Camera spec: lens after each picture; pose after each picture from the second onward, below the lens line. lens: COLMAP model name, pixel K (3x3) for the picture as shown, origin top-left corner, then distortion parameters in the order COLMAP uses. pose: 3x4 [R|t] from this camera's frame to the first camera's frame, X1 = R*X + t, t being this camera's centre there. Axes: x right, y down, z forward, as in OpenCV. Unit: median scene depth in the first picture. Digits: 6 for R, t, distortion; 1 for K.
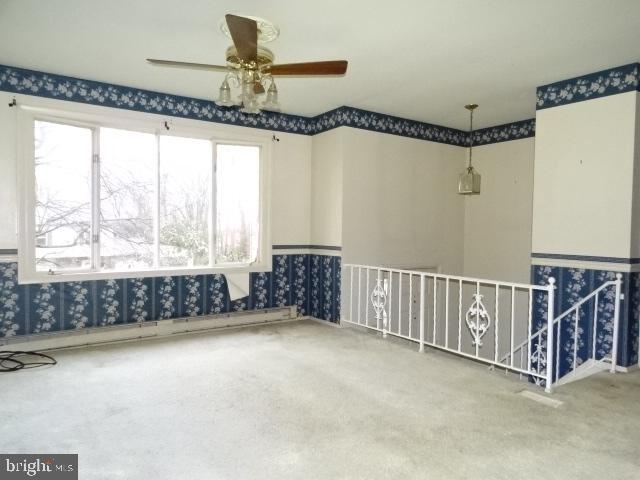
lens RADIAL K [[455.3, 0, 317.9], [0, 455.3, 240.4], [0, 0, 1]] dist [0.019560, -0.014442]
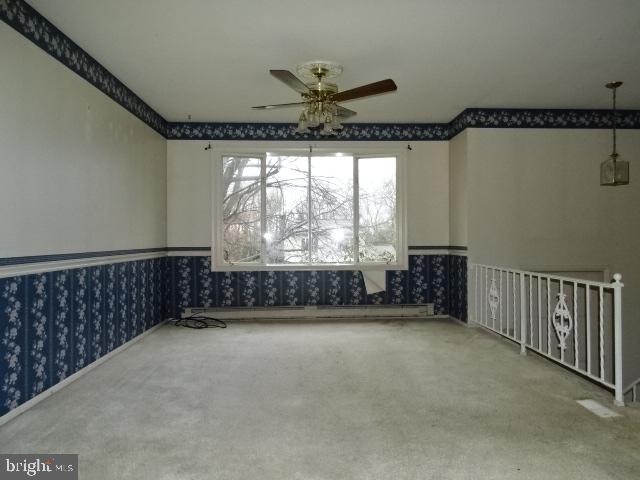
lens RADIAL K [[455.3, 0, 321.7], [0, 455.3, 238.4], [0, 0, 1]] dist [0.019560, -0.014442]
pose [[0.850761, -0.013772, -0.525372, 0.335322], [-0.000417, 0.999639, -0.026879, 0.025355], [0.525553, 0.023087, 0.850448, -0.034534]]
